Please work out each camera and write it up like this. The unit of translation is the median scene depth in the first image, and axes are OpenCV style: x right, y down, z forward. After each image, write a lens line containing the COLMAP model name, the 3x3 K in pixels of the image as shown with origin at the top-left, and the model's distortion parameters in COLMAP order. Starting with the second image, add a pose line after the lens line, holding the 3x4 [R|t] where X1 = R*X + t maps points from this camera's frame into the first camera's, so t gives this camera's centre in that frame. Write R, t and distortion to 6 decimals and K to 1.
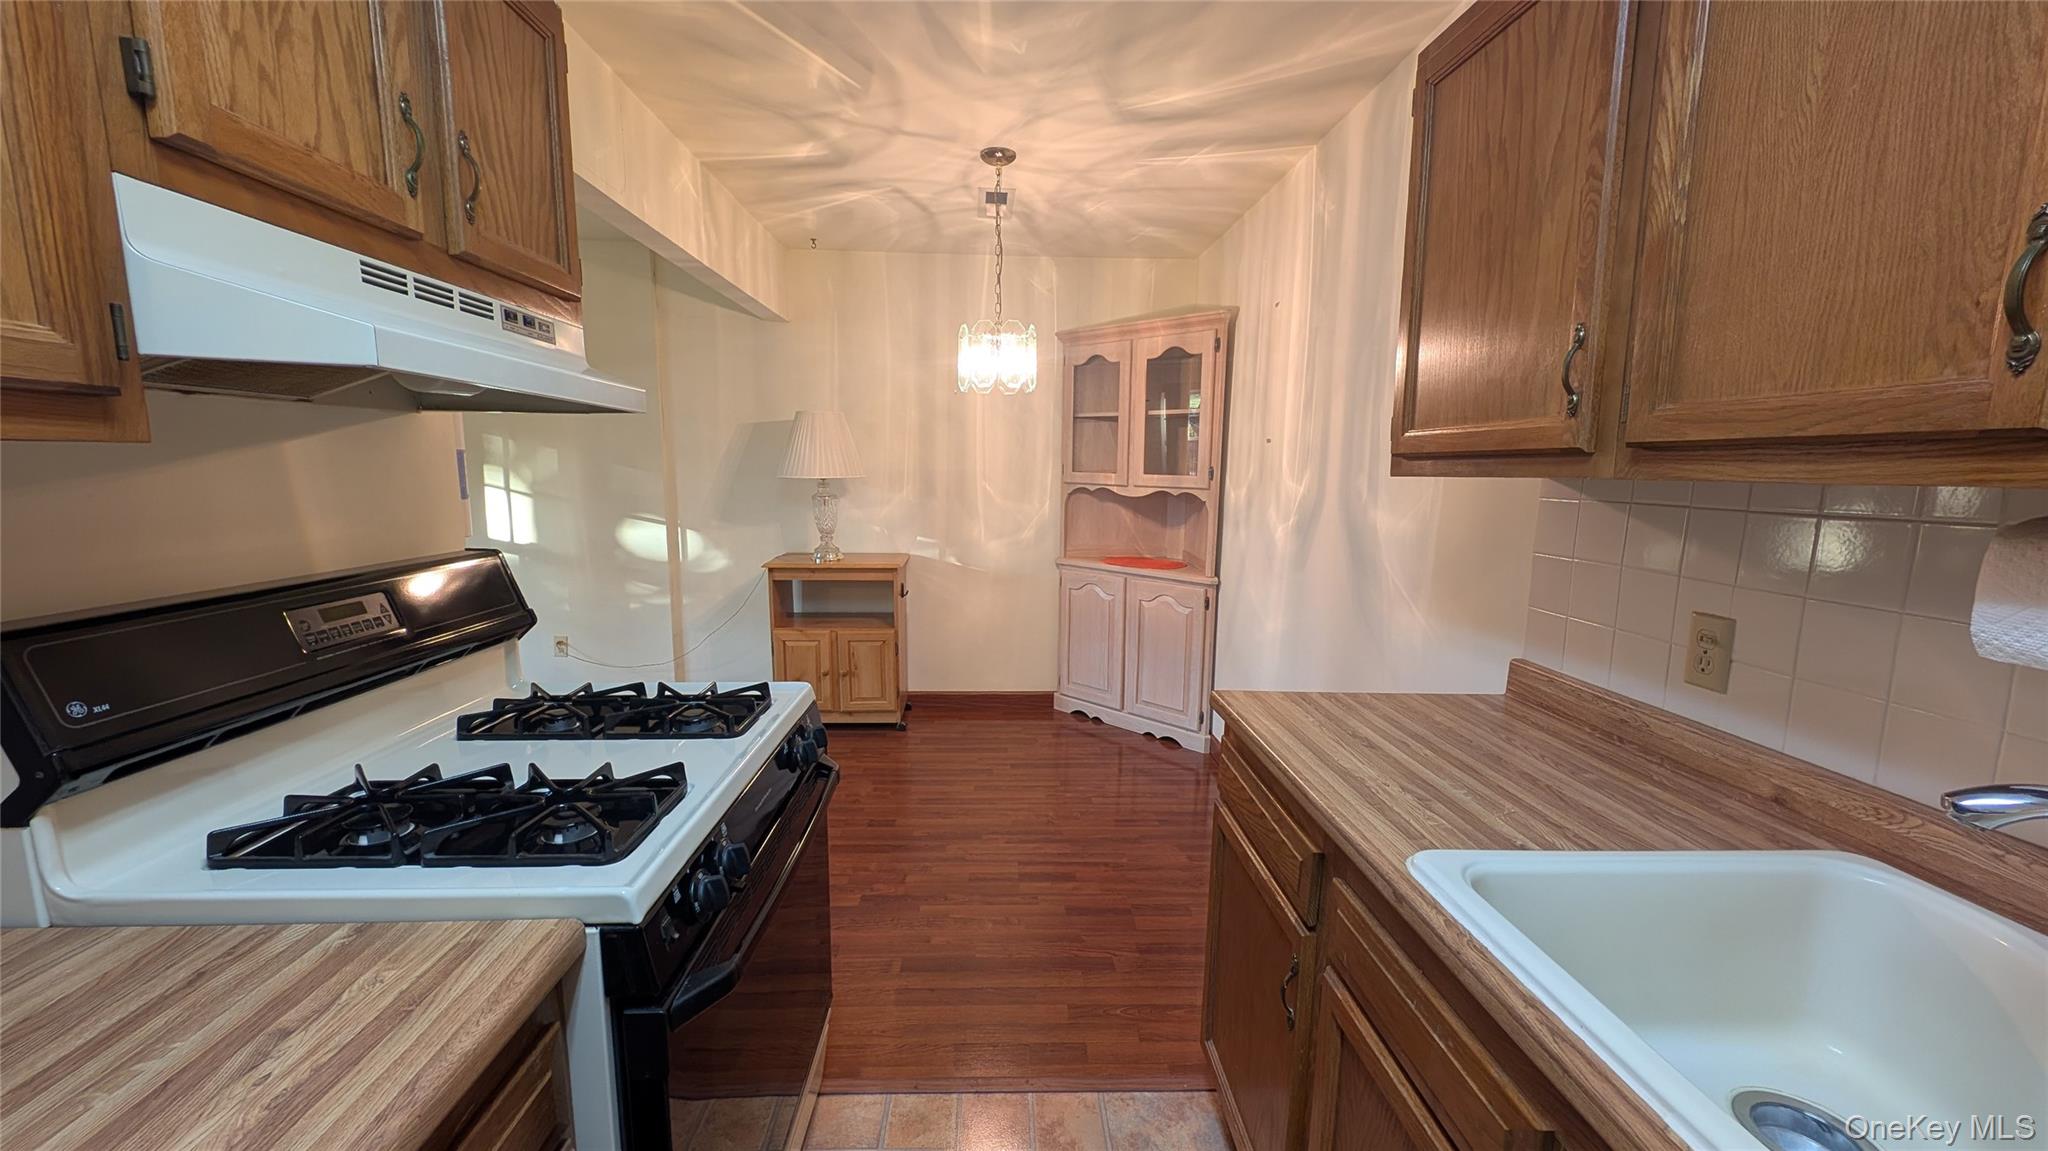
lens RADIAL K [[767.8, 0, 1024.0], [0, 767.8, 575.5], [0, 0, 1]] dist [-0.002675, -0.000031]
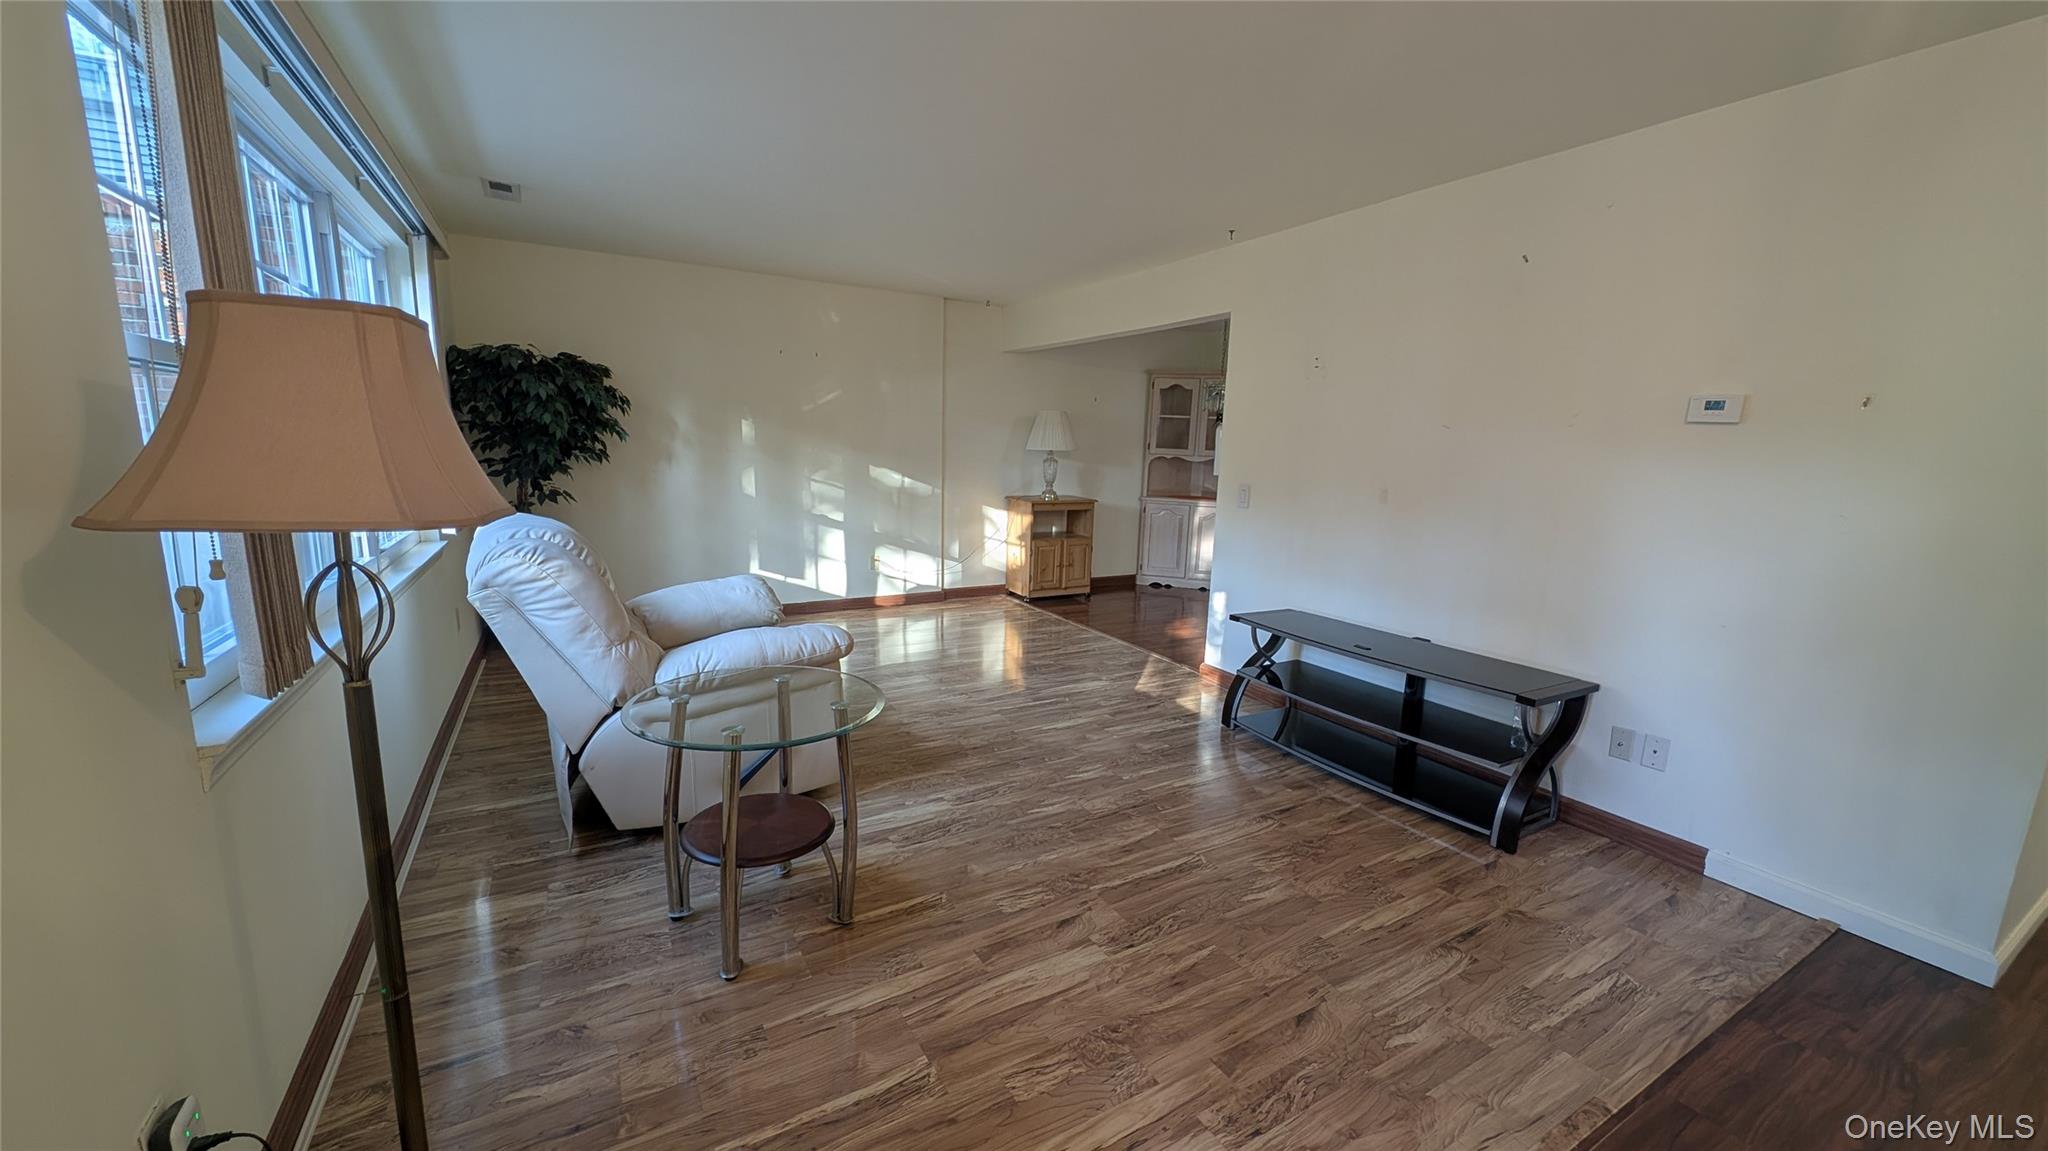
lens RADIAL K [[767.8, 0, 1024.0], [0, 767.8, 575.5], [0, 0, 1]] dist [-0.002675, -0.000031]
pose [[0.887435, -0.070208, 0.455554, -1.091738], [0.048121, 0.997043, 0.059918, 0.040974], [-0.458413, -0.031251, 0.888189, -0.480131]]
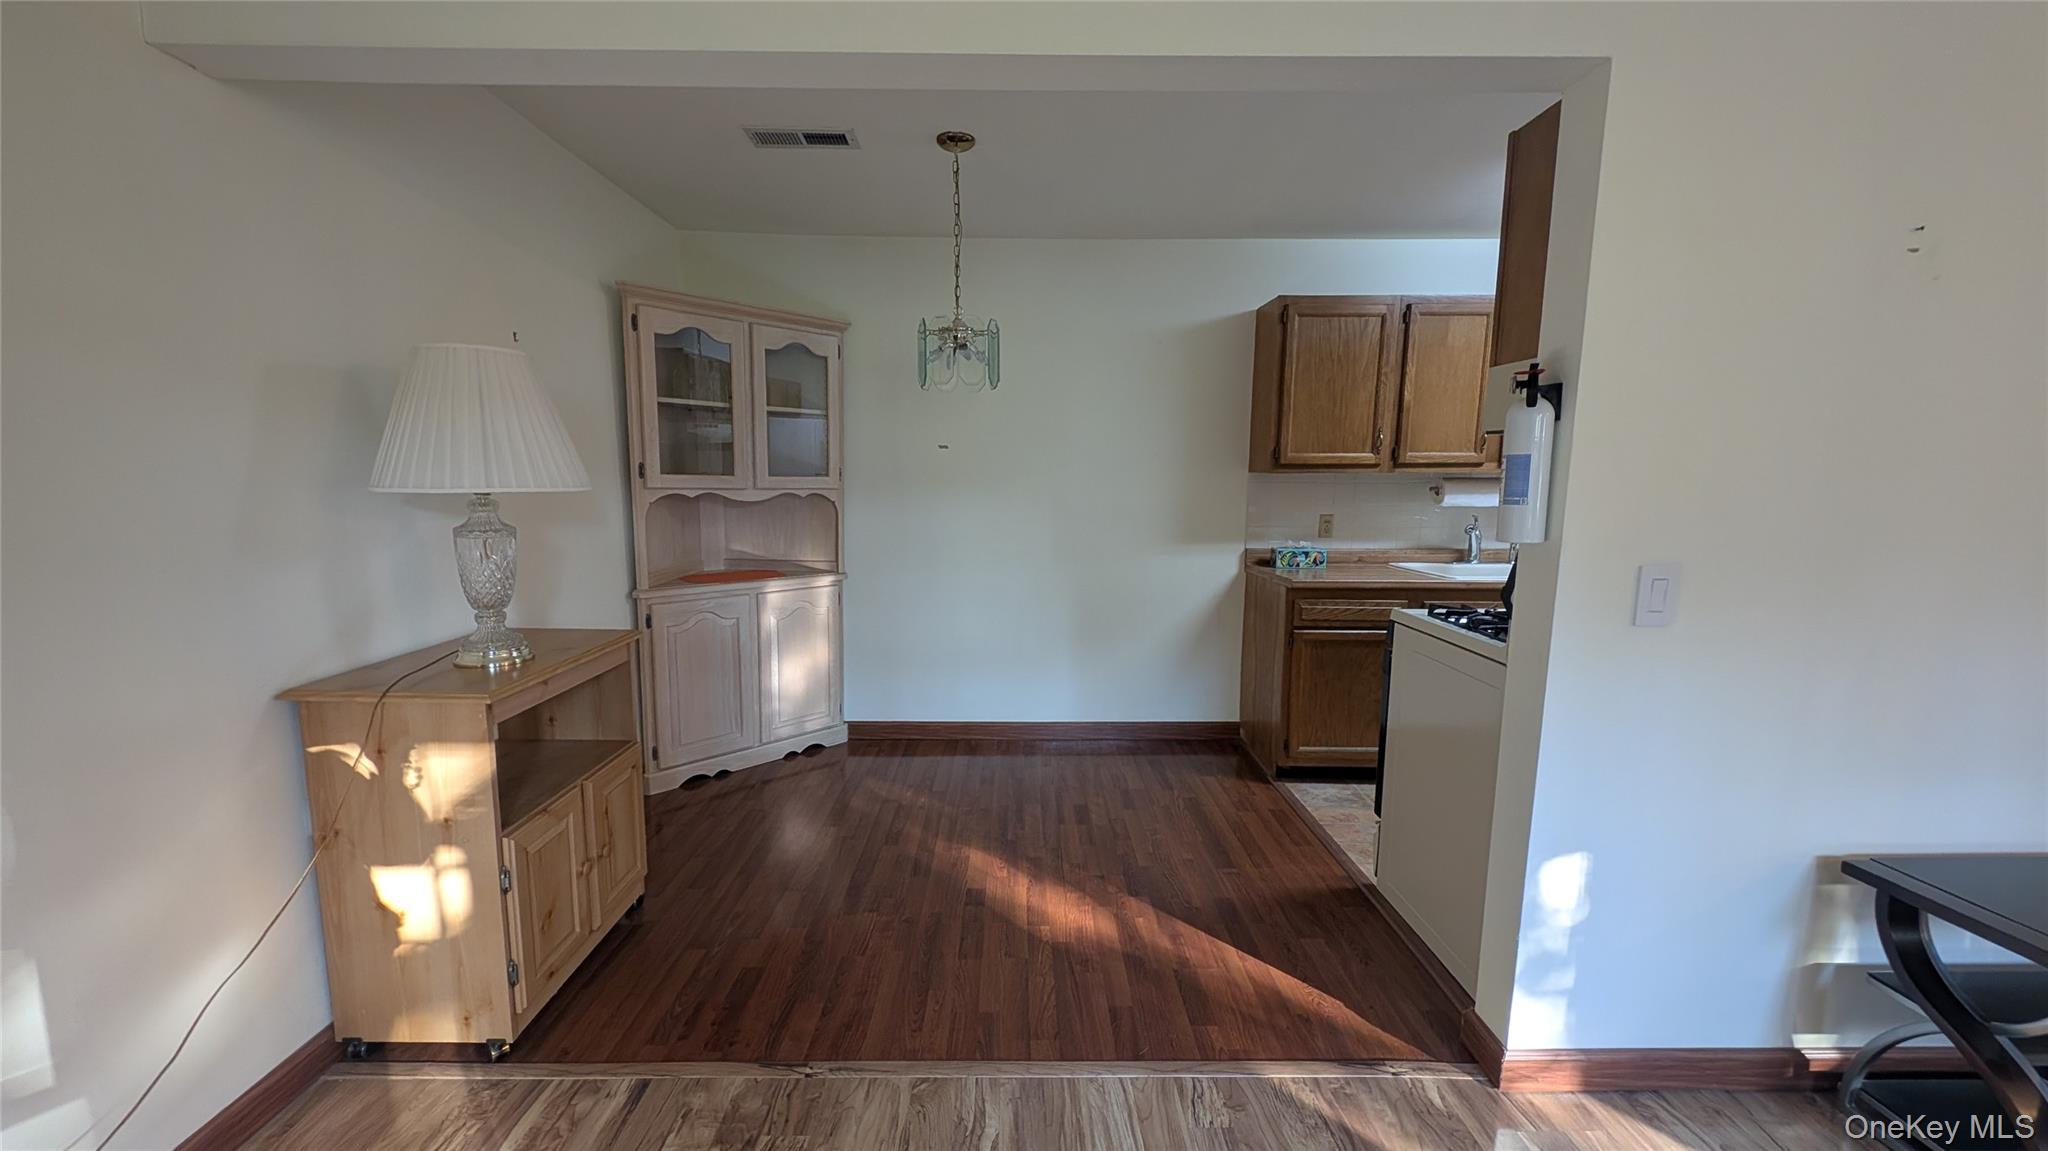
lens RADIAL K [[767.8, 0, 1024.0], [0, 767.8, 575.5], [0, 0, 1]] dist [-0.002675, -0.000031]
pose [[0.034655, -0.149390, 0.988171, -0.717772], [0.135165, 0.980381, 0.143472, -0.101685], [-0.990217, 0.128594, 0.054167, 0.642327]]
